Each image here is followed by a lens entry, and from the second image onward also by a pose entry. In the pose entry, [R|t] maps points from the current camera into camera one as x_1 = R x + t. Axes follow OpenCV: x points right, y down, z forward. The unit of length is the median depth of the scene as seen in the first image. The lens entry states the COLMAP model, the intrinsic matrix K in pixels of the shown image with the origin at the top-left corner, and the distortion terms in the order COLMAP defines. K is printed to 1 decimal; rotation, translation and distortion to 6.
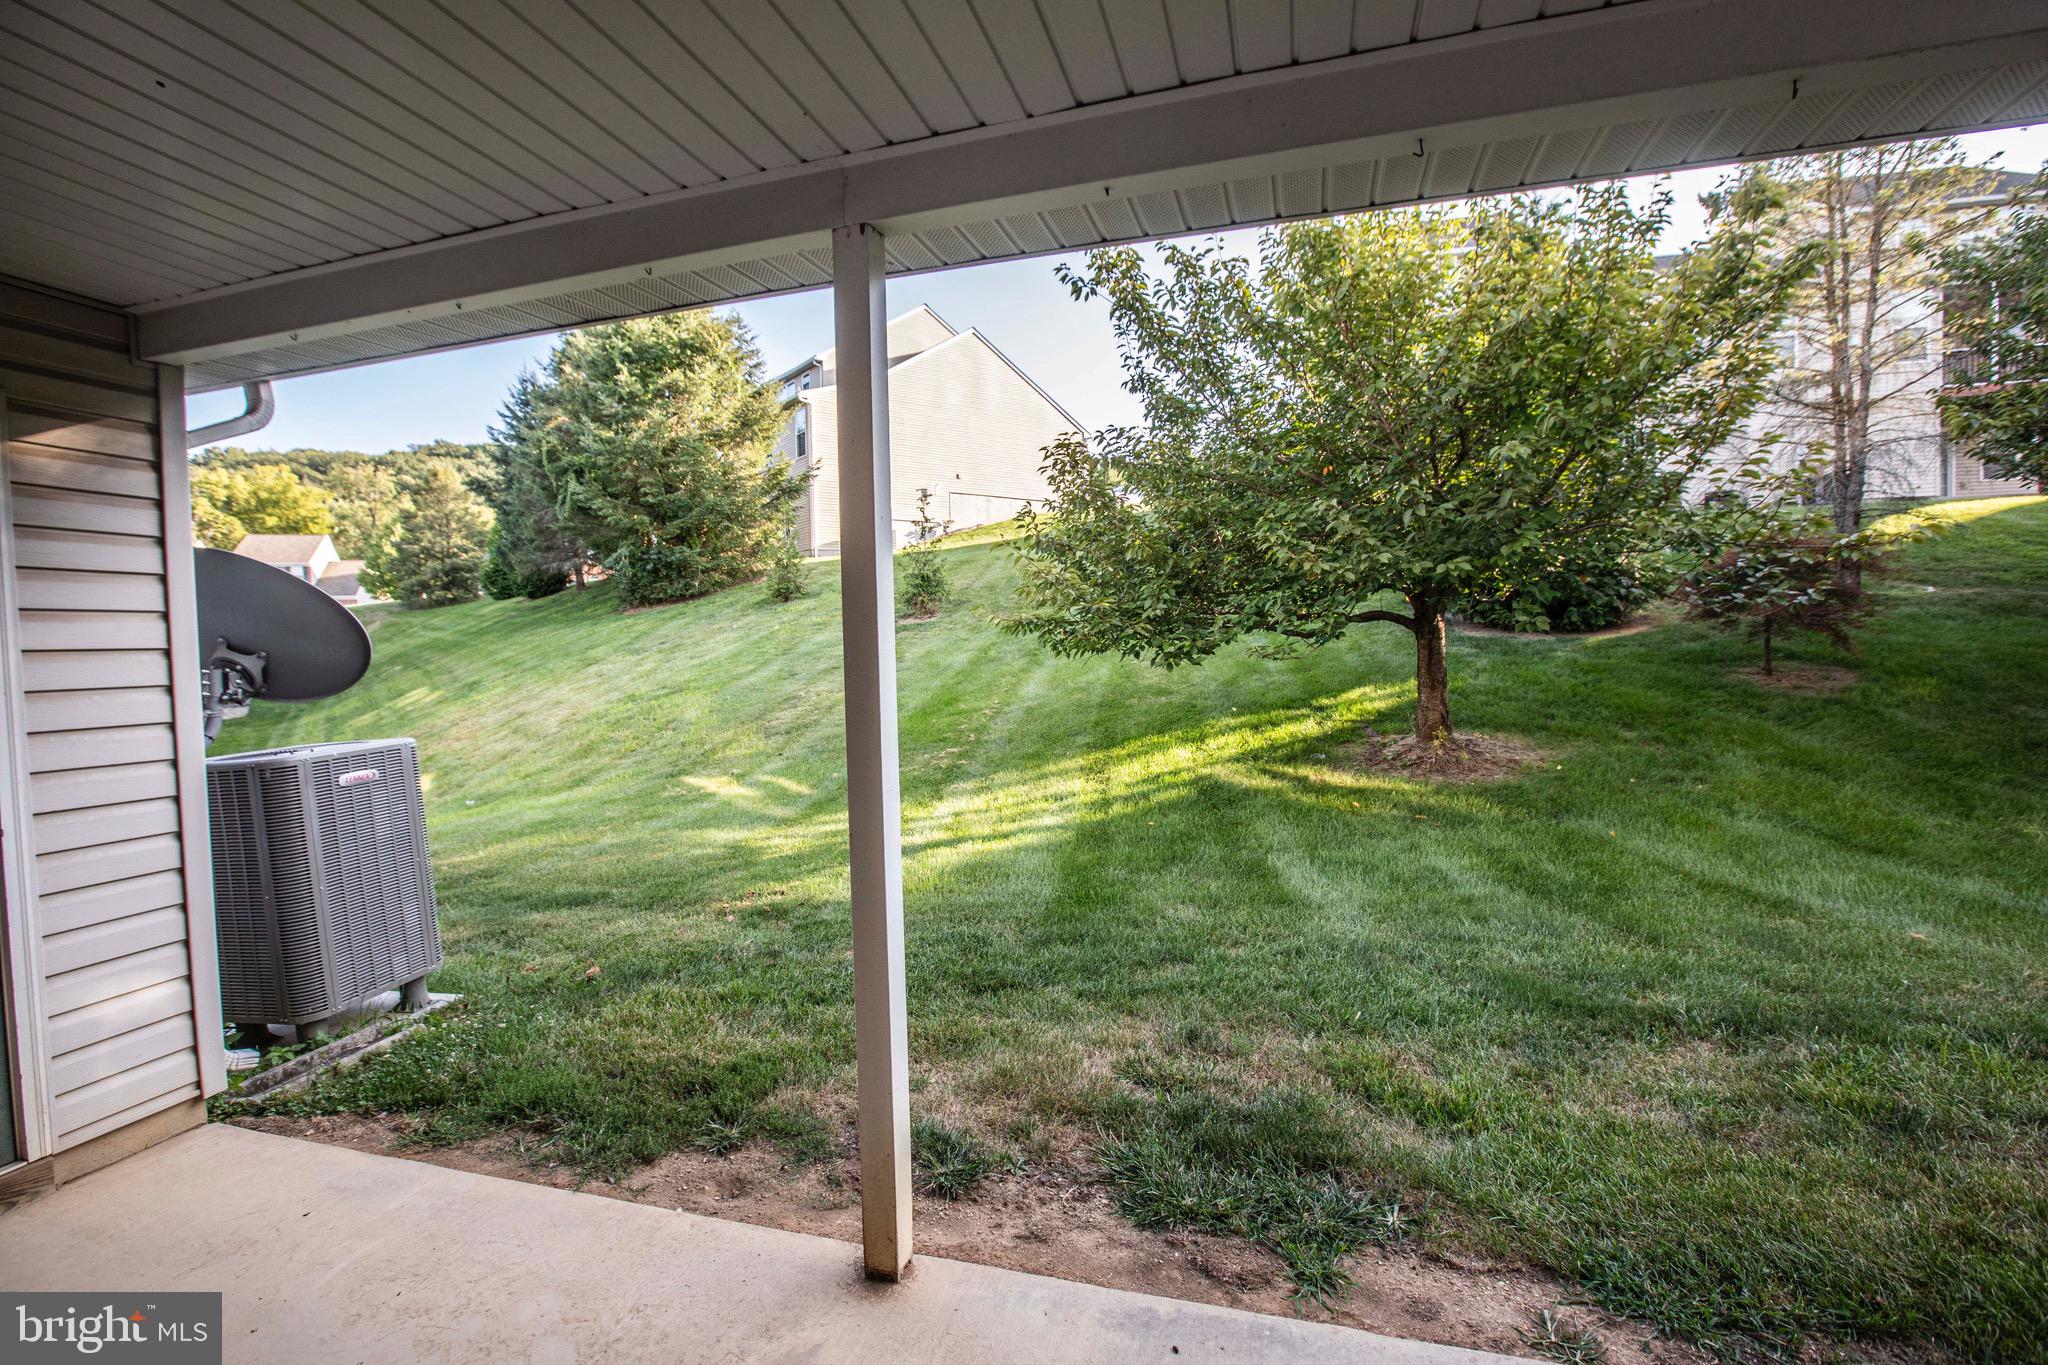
lens RADIAL K [[940.2, 0, 1012.8], [0, 940.2, 677.9], [0, 0, 1]] dist [-0.053378, 0.021574]
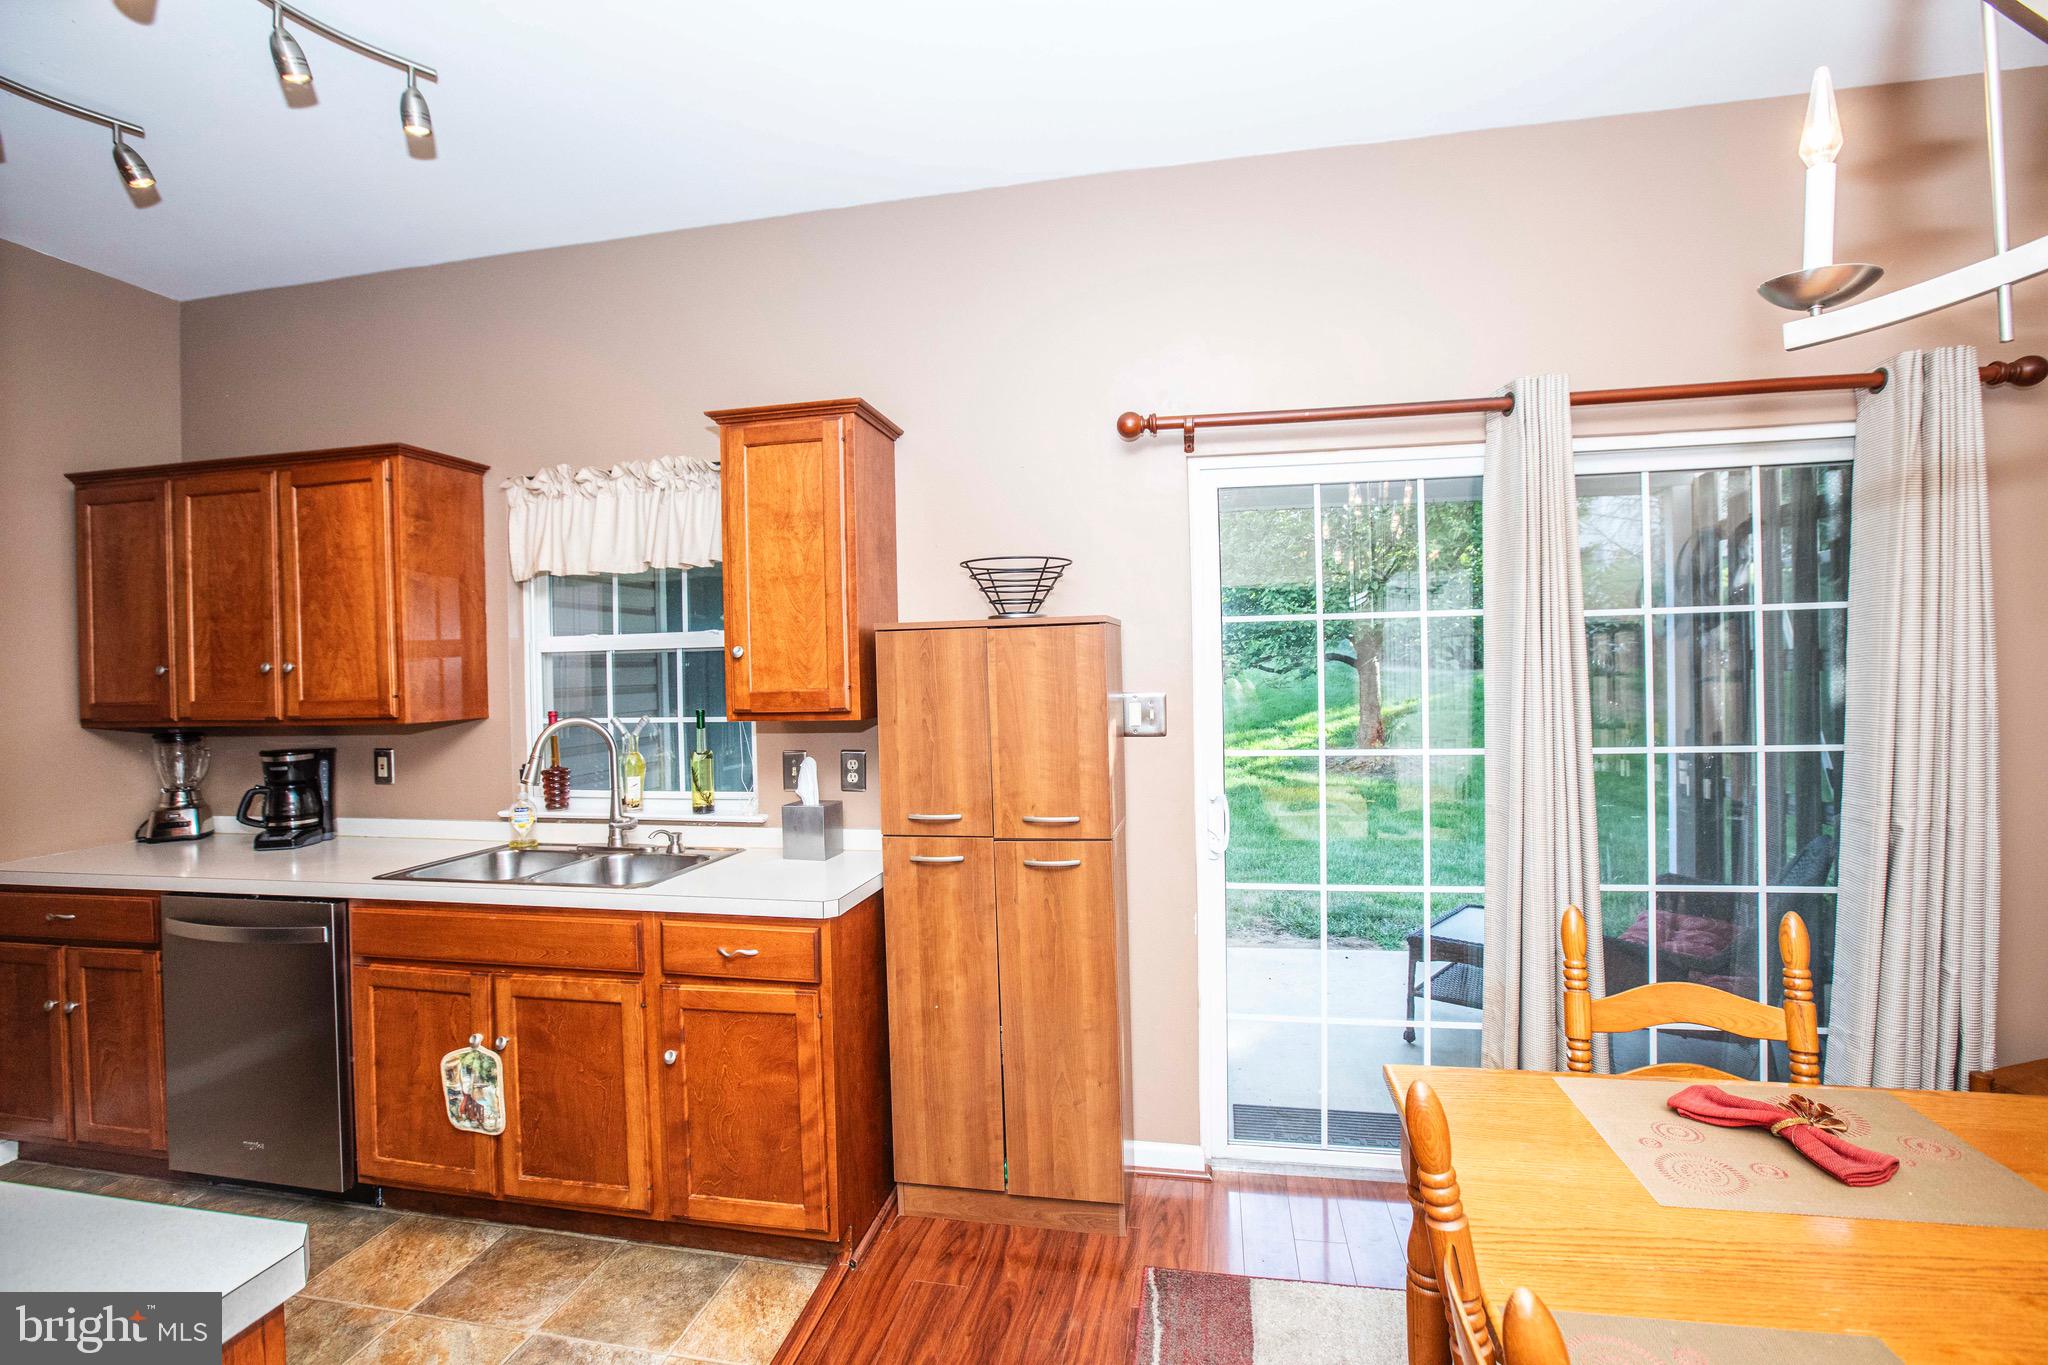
lens RADIAL K [[940.2, 0, 1012.8], [0, 940.2, 677.9], [0, 0, 1]] dist [-0.053378, 0.021574]
pose [[0.995315, -0.001299, 0.096678, -0.169993], [0.004715, 0.999372, -0.035111, 0.006535], [-0.096572, 0.035403, 0.994696, -0.258957]]
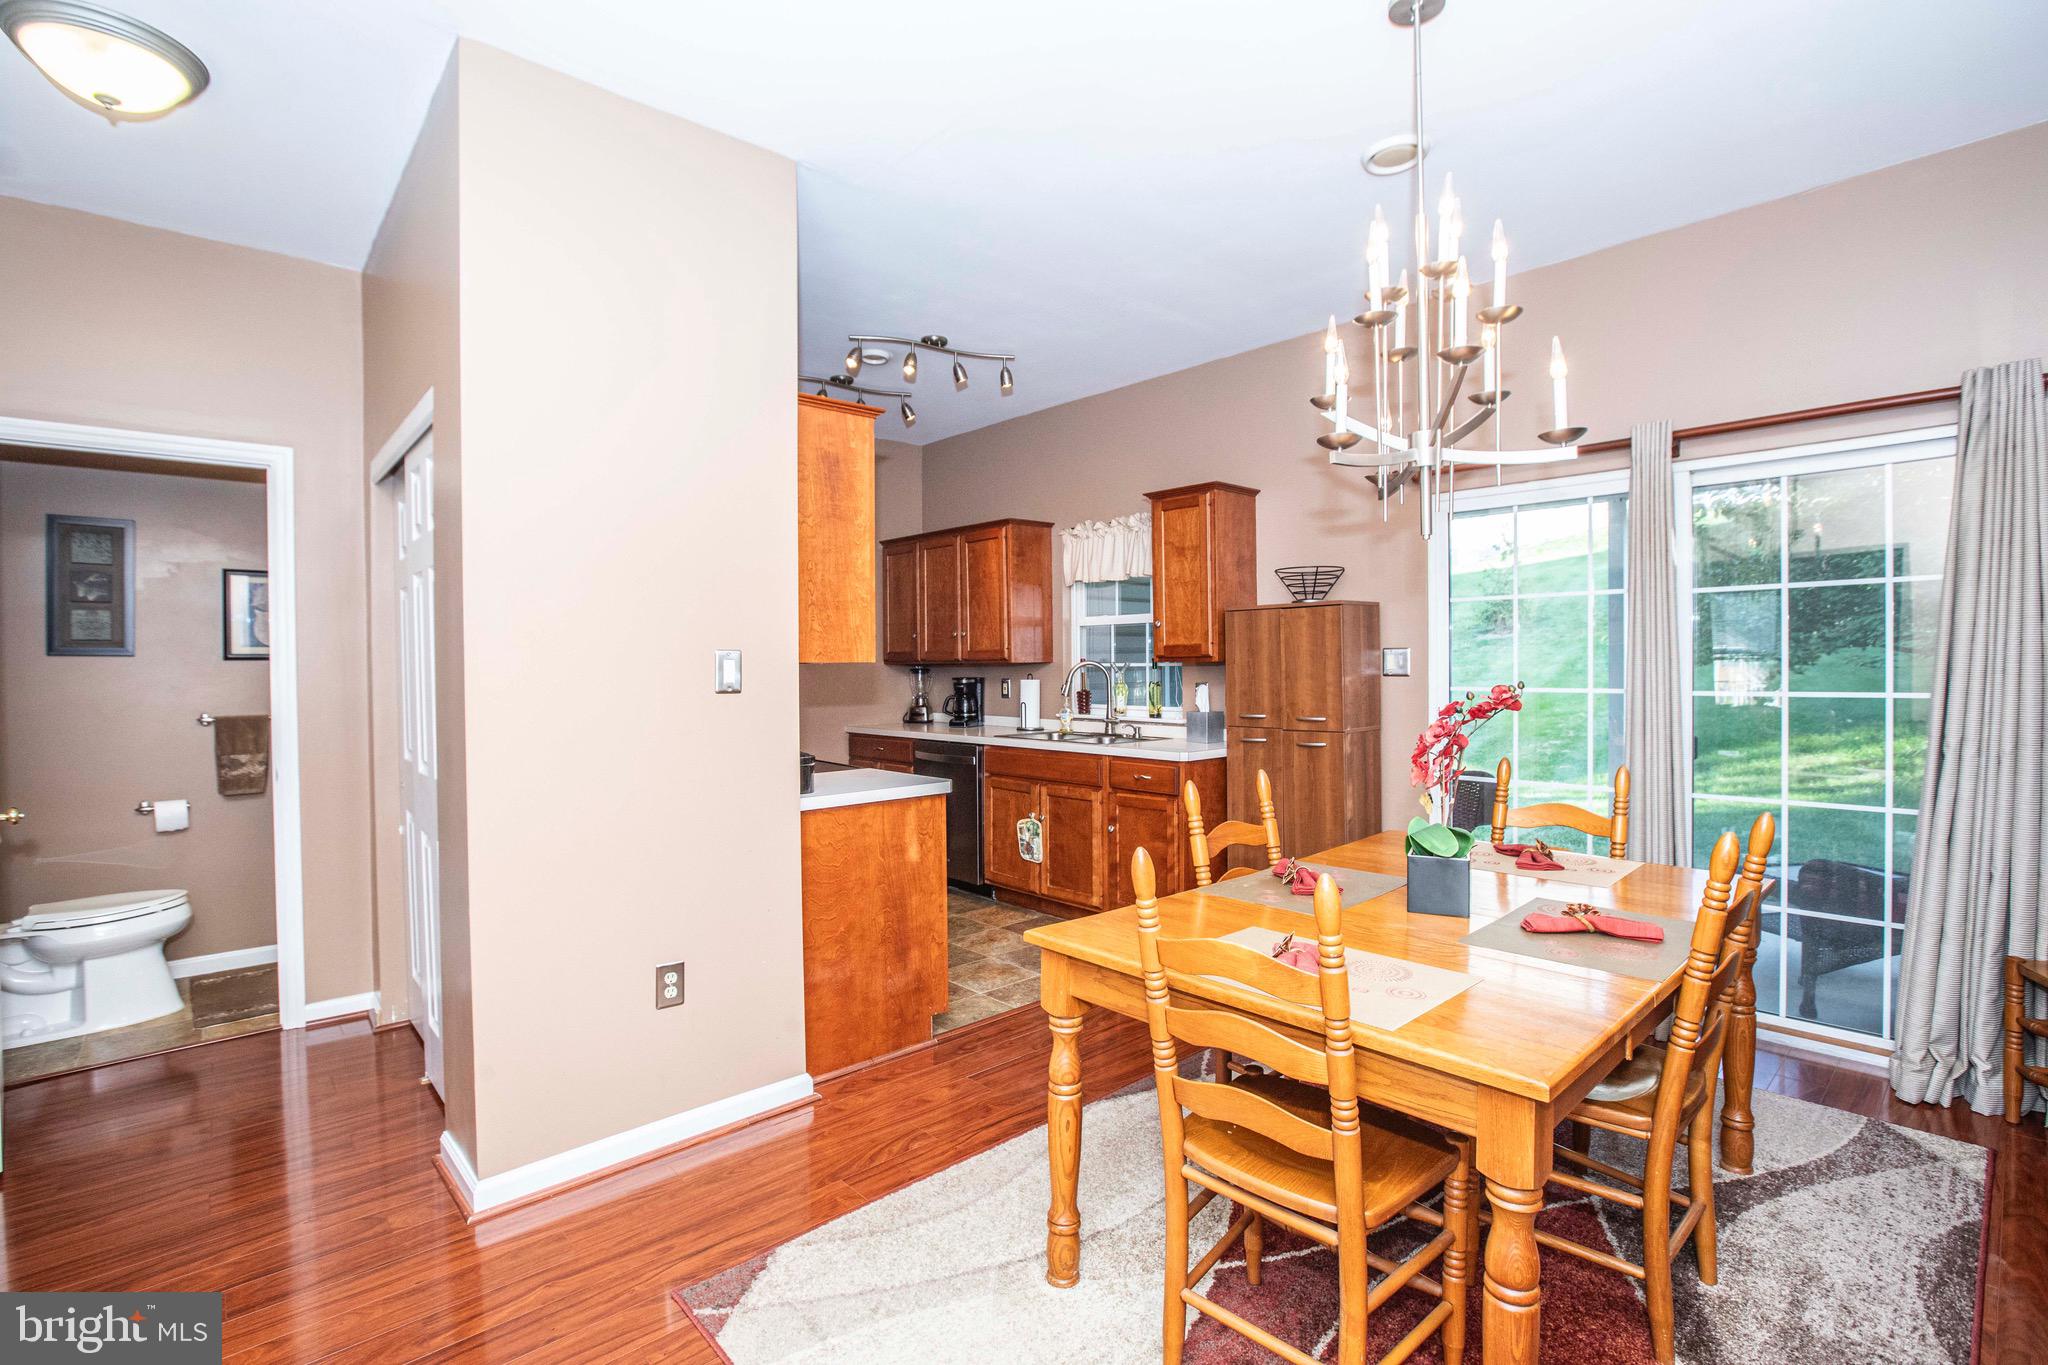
lens RADIAL K [[940.2, 0, 1012.8], [0, 940.2, 677.9], [0, 0, 1]] dist [-0.053378, 0.021574]
pose [[0.858392, 0.021214, -0.512556, -0.055123], [-0.028333, 0.999580, -0.006078, 0.020435], [0.512212, 0.019740, 0.858632, -0.418496]]
